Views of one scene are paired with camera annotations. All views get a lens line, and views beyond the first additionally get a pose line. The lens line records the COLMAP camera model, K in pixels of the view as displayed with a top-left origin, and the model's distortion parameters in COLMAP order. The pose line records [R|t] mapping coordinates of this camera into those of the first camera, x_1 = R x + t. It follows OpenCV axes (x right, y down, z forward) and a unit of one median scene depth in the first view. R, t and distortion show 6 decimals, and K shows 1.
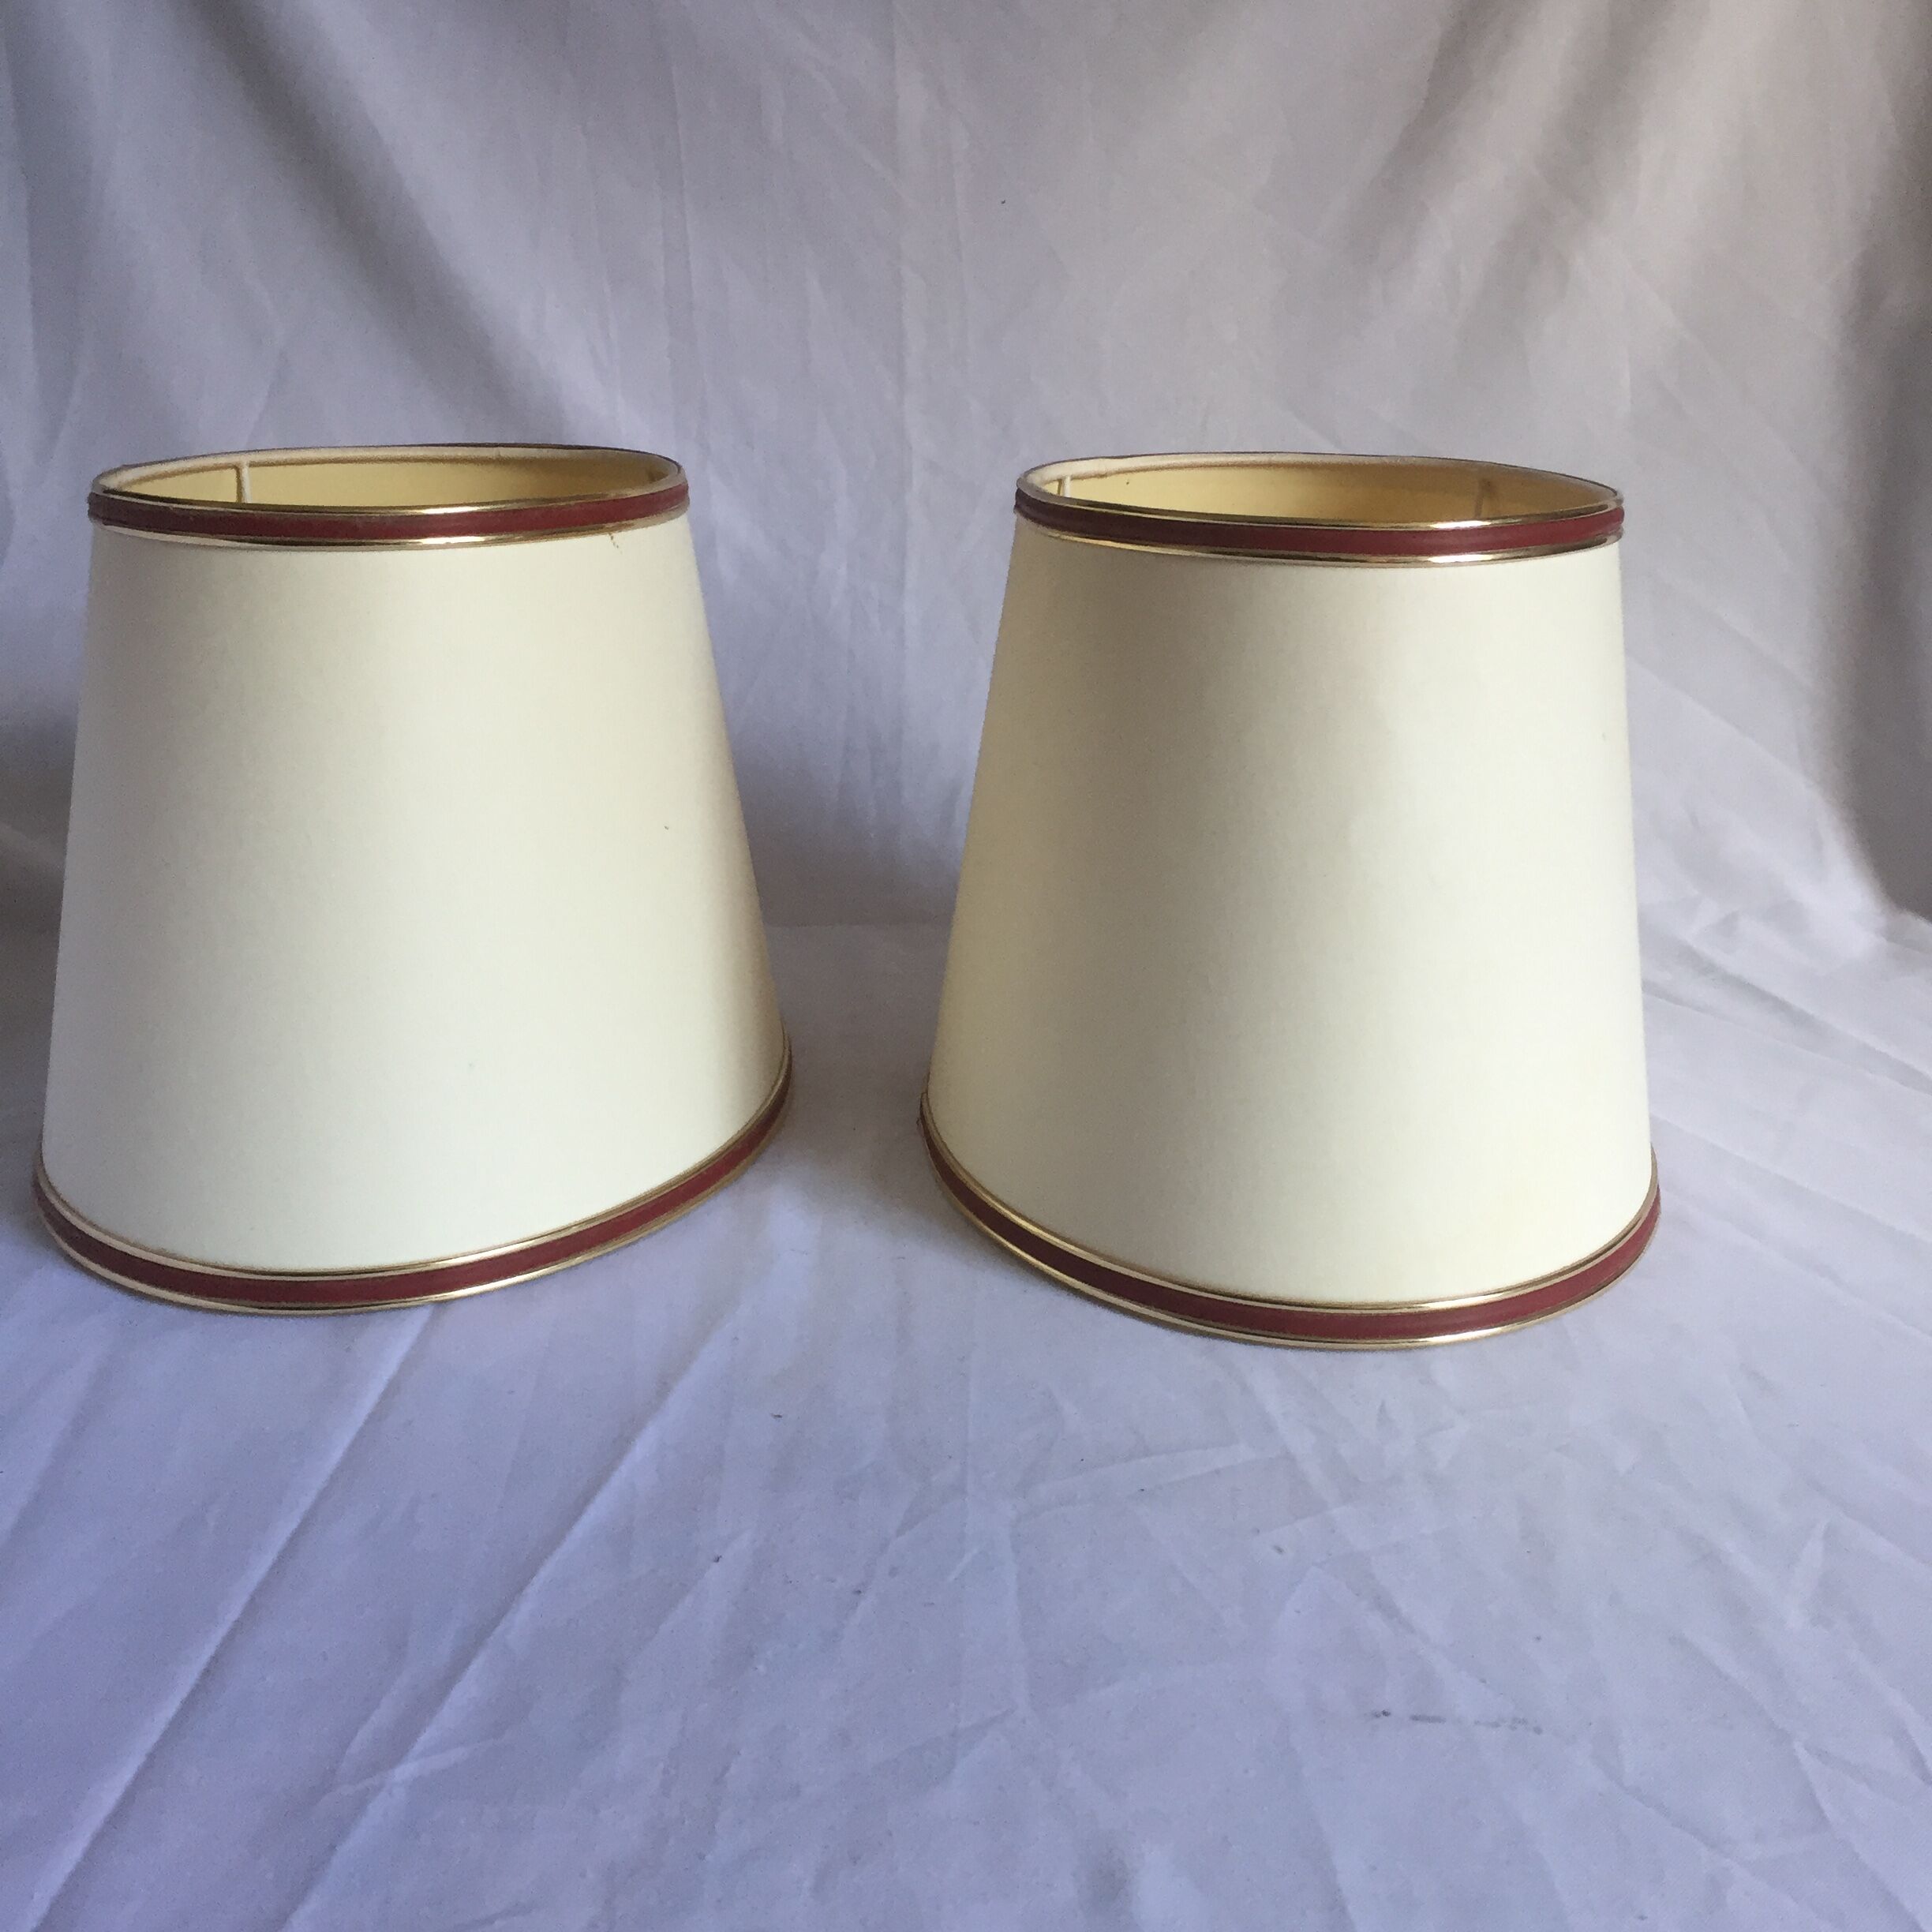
lens RADIAL K [[2155.4, 0, 985.0], [0, 2155.4, 957.5], [0, 0, 1]] dist [0.109960, -0.148086]
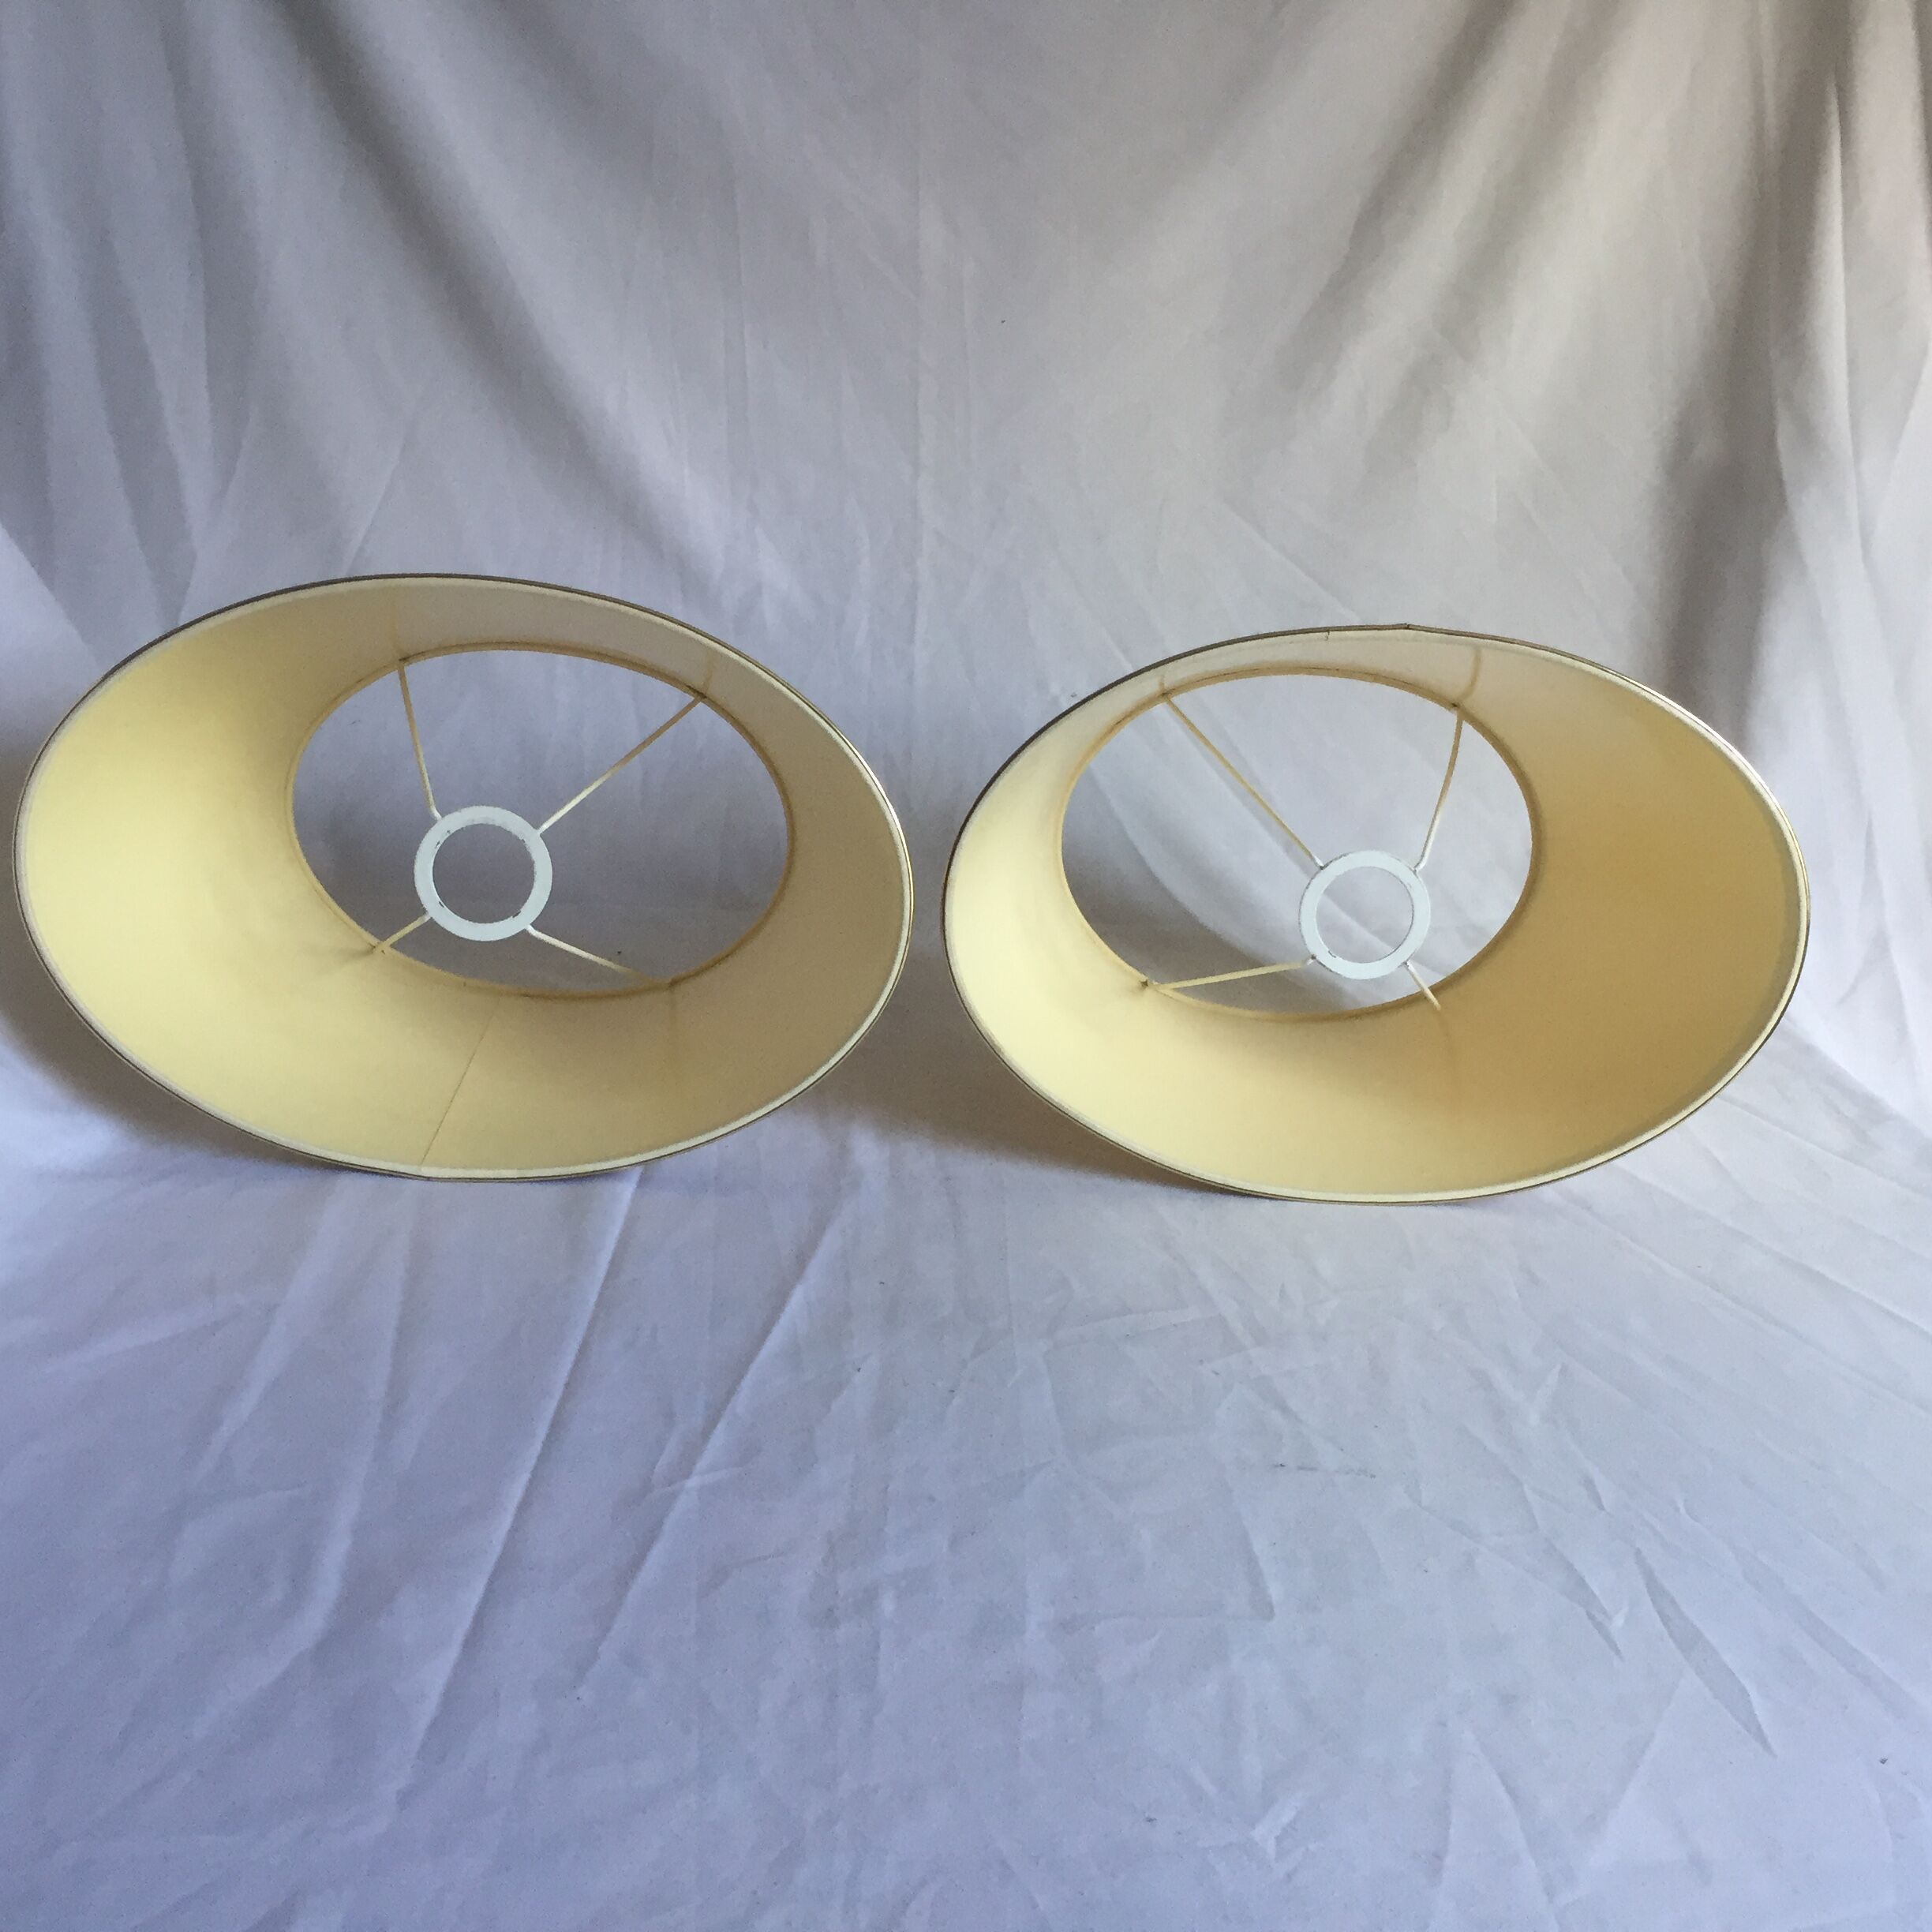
lens RADIAL K [[2425.9, 0, 1006.7], [0, 2425.9, 960.5], [0, 0, 1]] dist [0.076411, -0.061711]
pose [[0.995836, 0.035270, 0.084067, -0.168144], [-0.039435, 0.998049, 0.048410, -0.099002], [-0.082195, -0.051524, 0.995284, -0.693937]]
